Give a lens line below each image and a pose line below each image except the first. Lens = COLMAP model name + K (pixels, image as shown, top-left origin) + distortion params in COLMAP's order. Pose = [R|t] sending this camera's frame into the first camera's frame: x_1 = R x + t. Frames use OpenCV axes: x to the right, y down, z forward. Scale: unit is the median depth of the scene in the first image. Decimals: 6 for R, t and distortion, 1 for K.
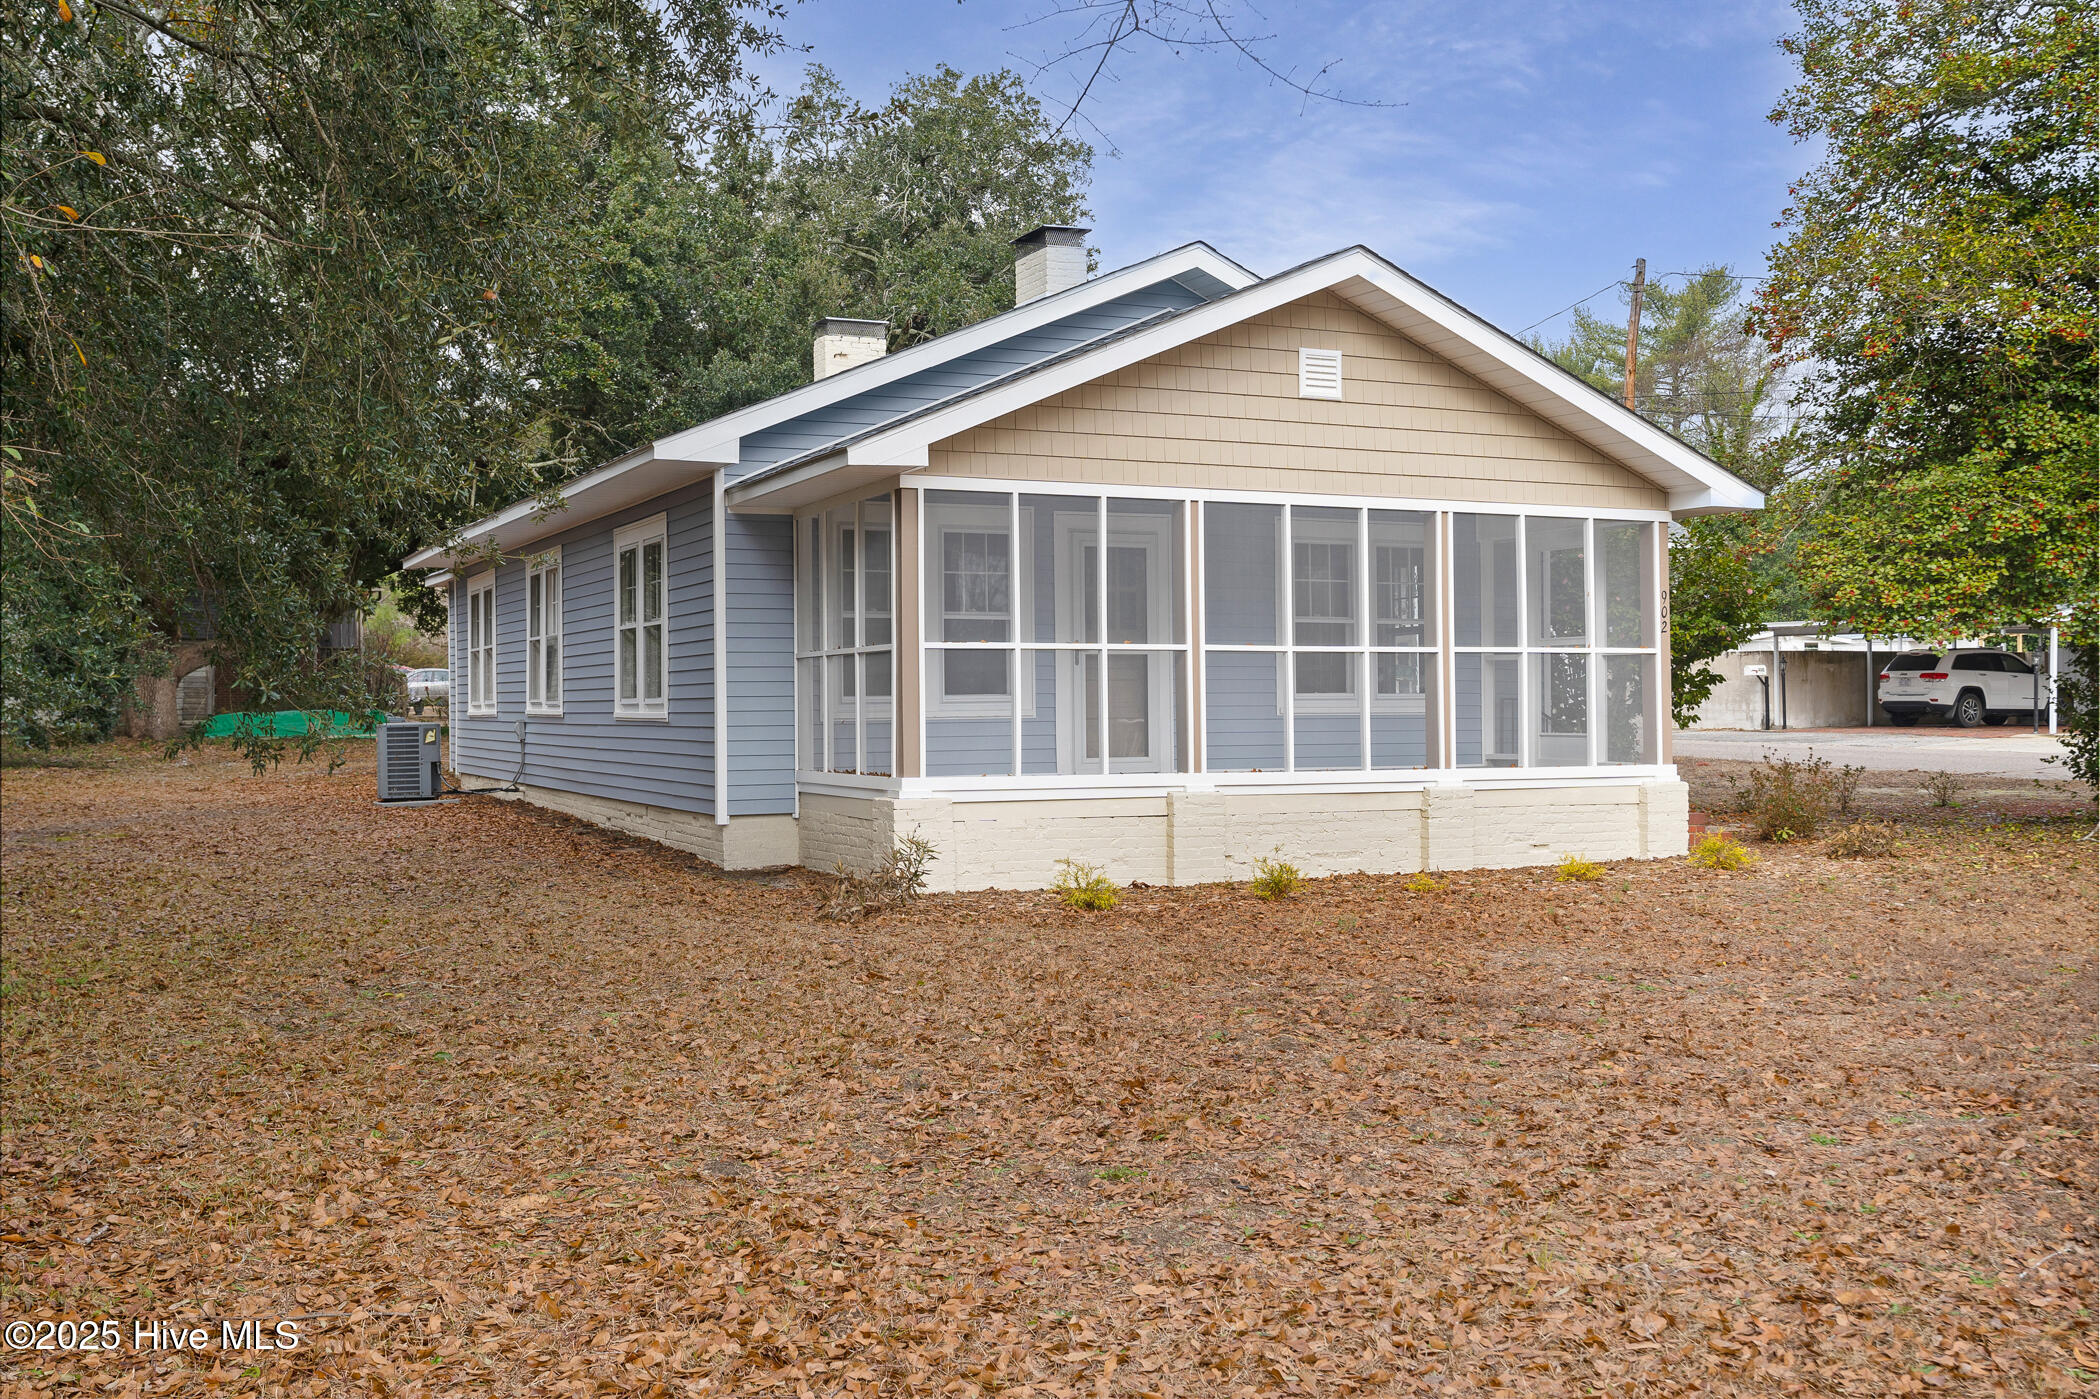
lens RADIAL K [[2025.8, 0, 1050.0], [0, 2025.8, 699.5], [0, 0, 1]] dist [0.023495, -0.007112]
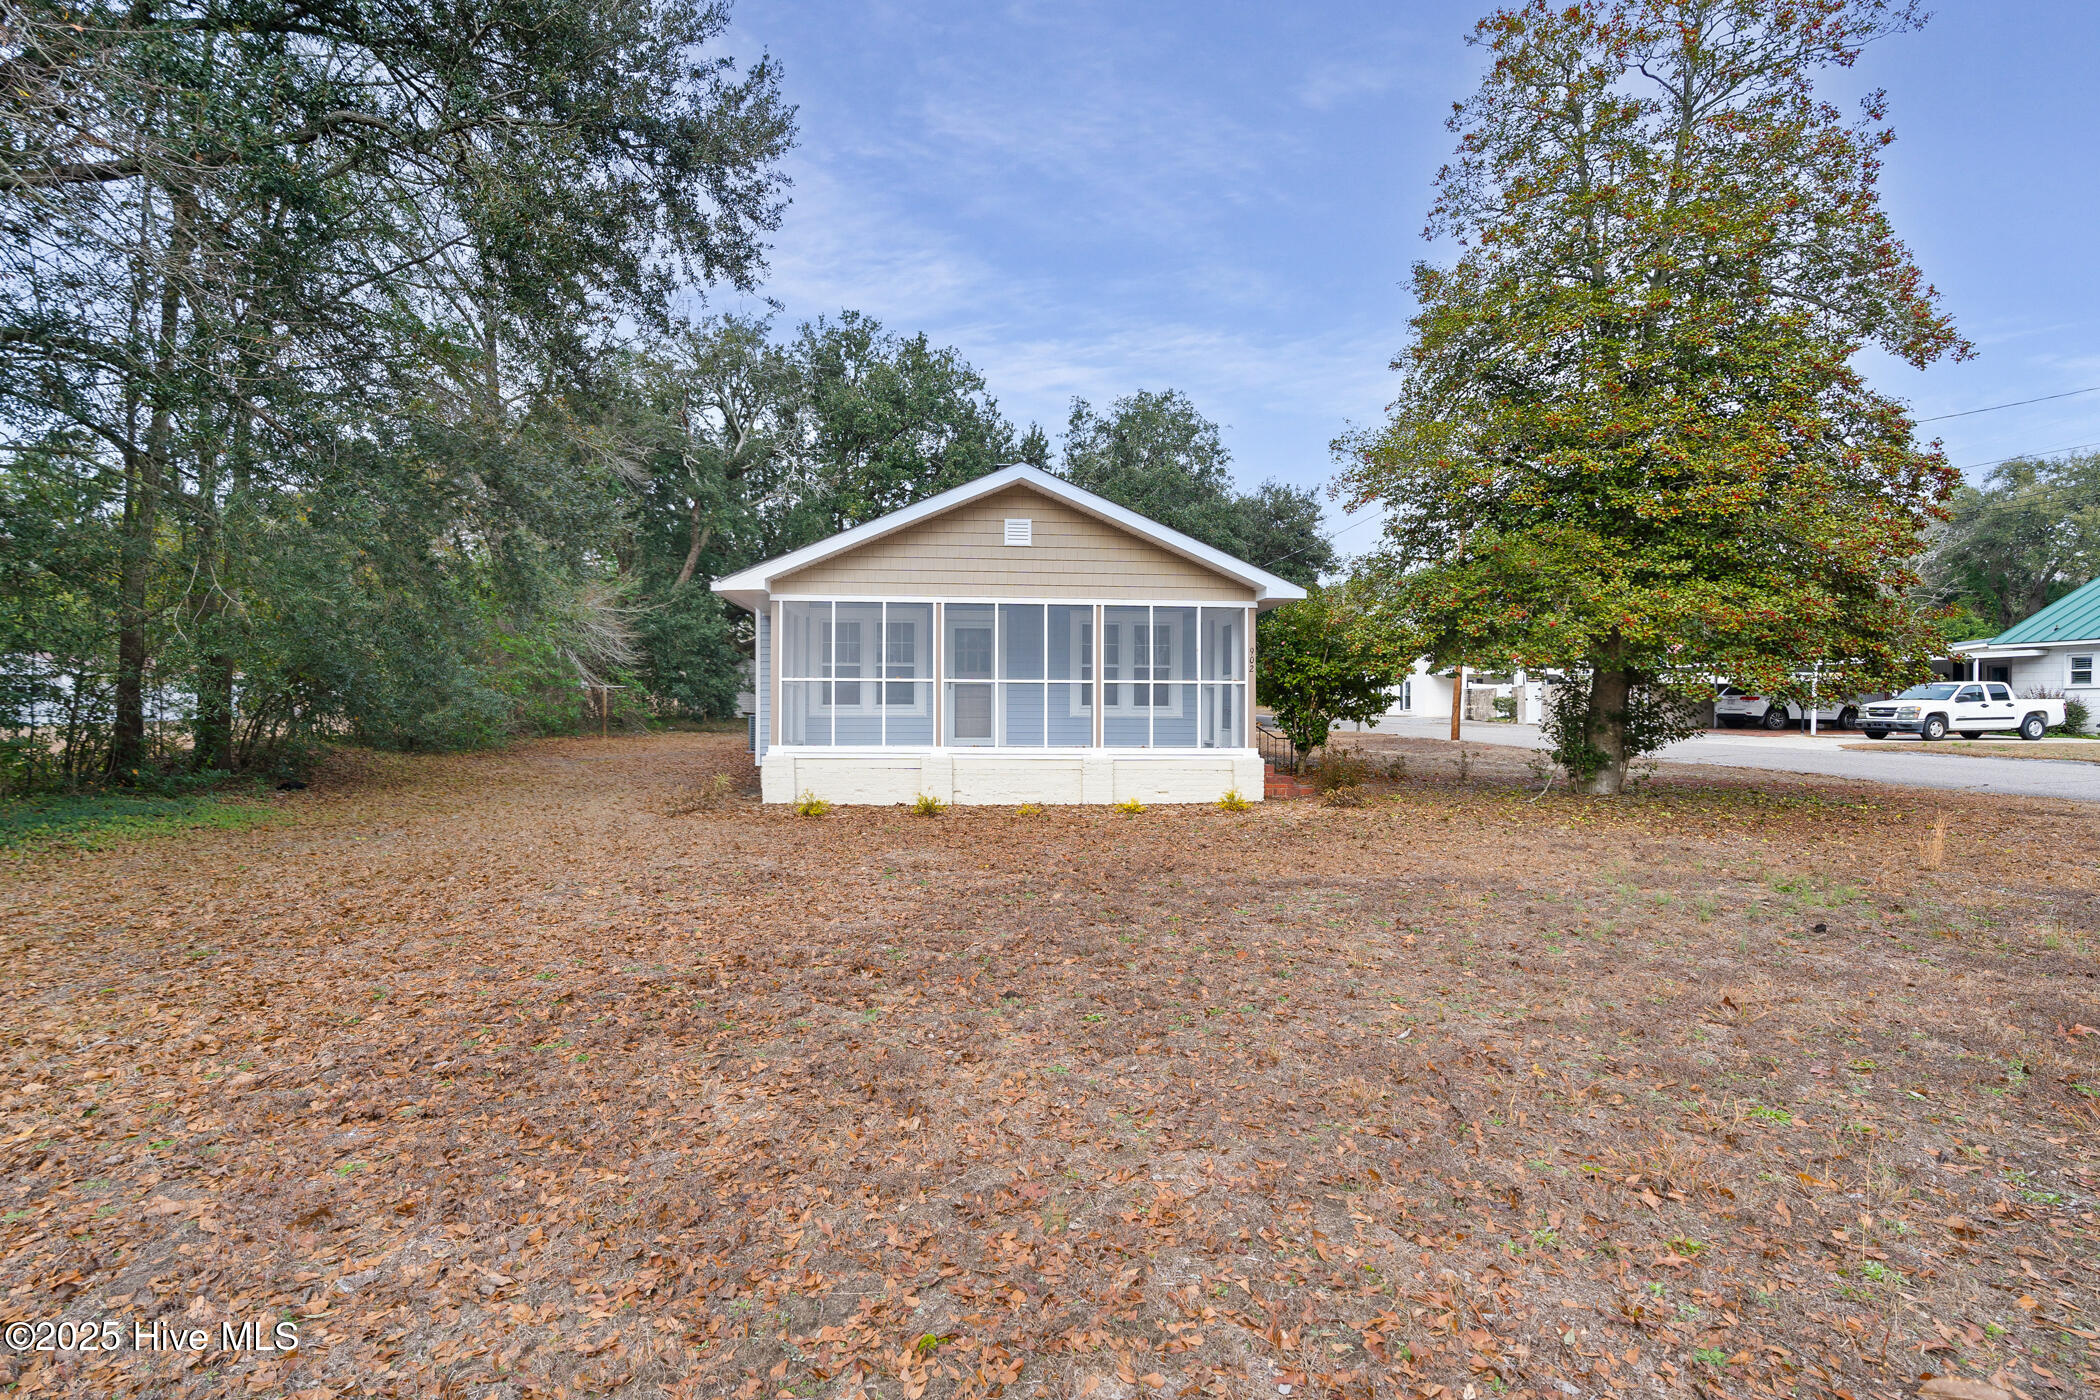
lens RADIAL K [[954.8, 0, 1051.0], [0, 954.8, 723.8], [0, 0, 1]] dist [-0.001604, -0.000046]
pose [[0.936098, 0.014915, -0.351424, 0.446879], [-0.008566, 0.999771, 0.019615, -0.003382], [0.351636, -0.015351, 0.936011, 0.185310]]
